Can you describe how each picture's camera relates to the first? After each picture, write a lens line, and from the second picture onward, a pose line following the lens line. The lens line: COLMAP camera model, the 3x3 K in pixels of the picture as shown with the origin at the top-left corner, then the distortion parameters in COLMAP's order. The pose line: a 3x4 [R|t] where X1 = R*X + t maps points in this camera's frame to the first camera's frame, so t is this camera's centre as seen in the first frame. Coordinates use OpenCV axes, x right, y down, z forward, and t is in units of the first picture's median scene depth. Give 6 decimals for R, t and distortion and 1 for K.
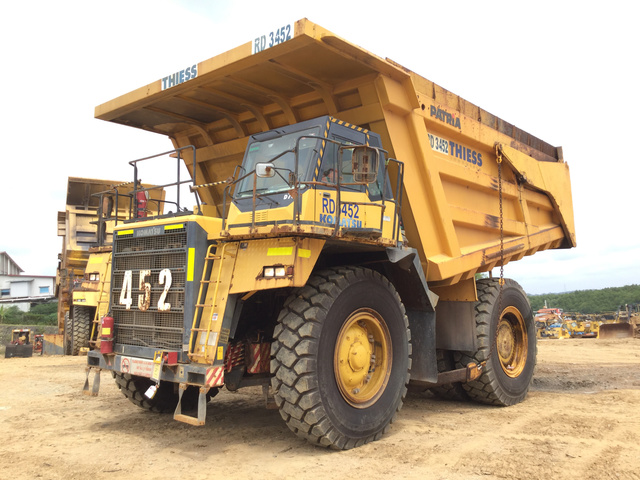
lens RADIAL K [[573.6, 0, 320.0], [0, 573.6, 240.0], [0, 0, 1]] dist [0.002787, 0.000897]
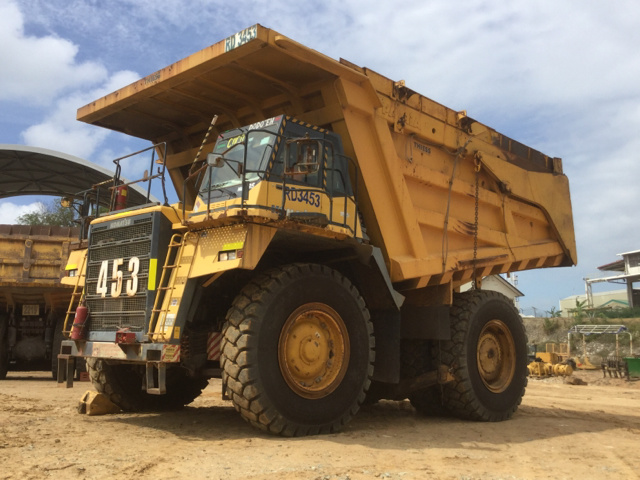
lens RADIAL K [[653.2, 0, 320.0], [0, 653.2, 240.0], [0, 0, 1]] dist [0.015852, 0.003971]
pose [[0.998594, 0.019760, -0.049196, 0.133495], [-0.022662, 0.997992, -0.059153, 0.082057], [0.047928, 0.060185, 0.997036, -0.190980]]
